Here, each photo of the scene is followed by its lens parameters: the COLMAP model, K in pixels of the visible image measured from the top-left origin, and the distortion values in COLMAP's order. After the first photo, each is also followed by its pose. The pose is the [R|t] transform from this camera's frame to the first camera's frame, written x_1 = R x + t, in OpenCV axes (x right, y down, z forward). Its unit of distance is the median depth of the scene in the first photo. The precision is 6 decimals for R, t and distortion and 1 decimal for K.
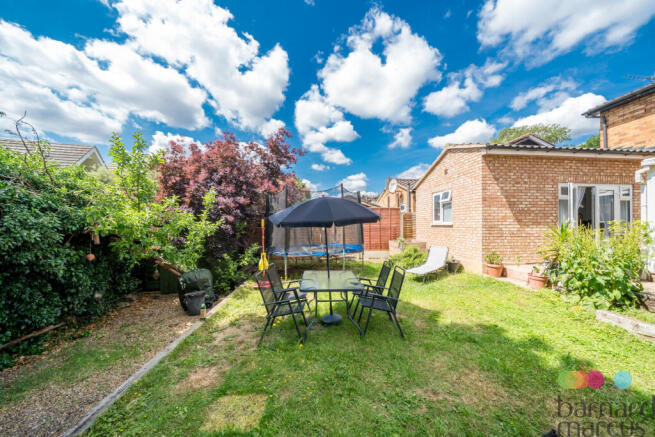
lens RADIAL K [[225.5, 0, 329.1], [0, 225.5, 222.5], [0, 0, 1]] dist [-0.001119, -0.000111]
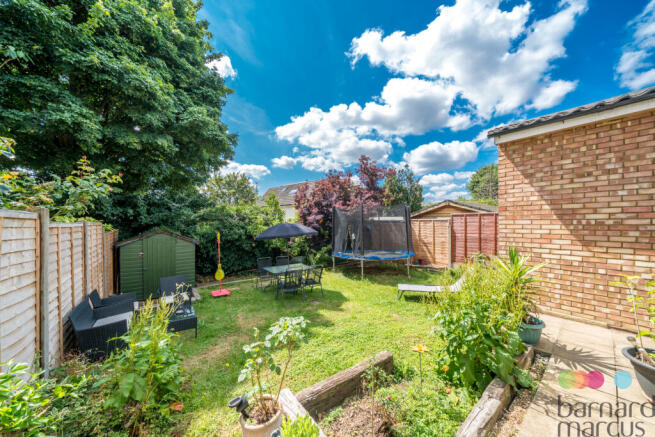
lens RADIAL K [[227.9, 0, 329.2], [0, 227.9, 218.9], [0, 0, 1]] dist [-0.001146, -0.000150]
pose [[0.517734, -0.008889, -0.855496, 1.092354], [0.010803, 0.999934, -0.003852, -0.079953], [0.855473, -0.007248, 0.517796, 0.191886]]
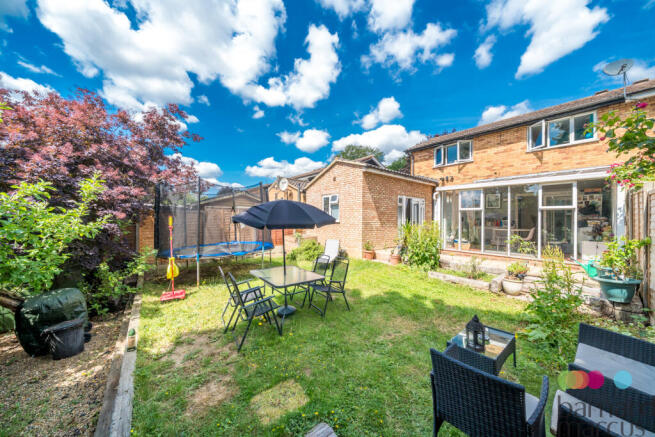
lens RADIAL K [[227.9, 0, 329.2], [0, 227.9, 218.9], [0, 0, 1]] dist [-0.001146, -0.000150]
pose [[0.818520, 0.006089, 0.574446, -0.300843], [-0.014013, 0.999858, 0.009369, -0.022921], [-0.574308, -0.015718, 0.818489, -0.016910]]
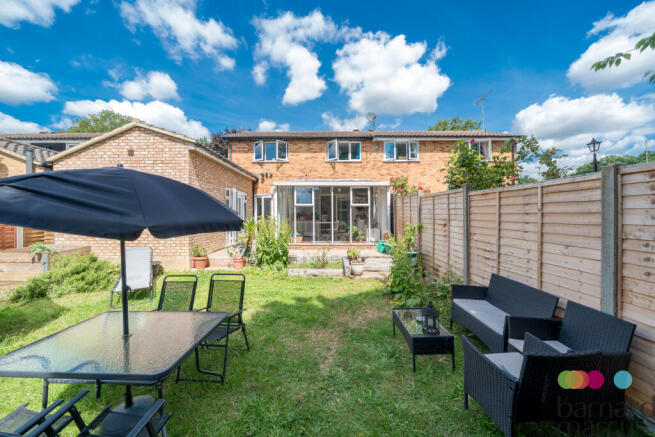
lens RADIAL K [[229.1, 0, 329.4], [0, 229.1, 214.4], [0, 0, 1]] dist [-0.033402, 0.008667]
pose [[0.065458, 0.005335, 0.997841, -0.295978], [-0.005484, 0.999973, -0.004986, -0.011571], [-0.997840, -0.005146, 0.065485, 0.343223]]
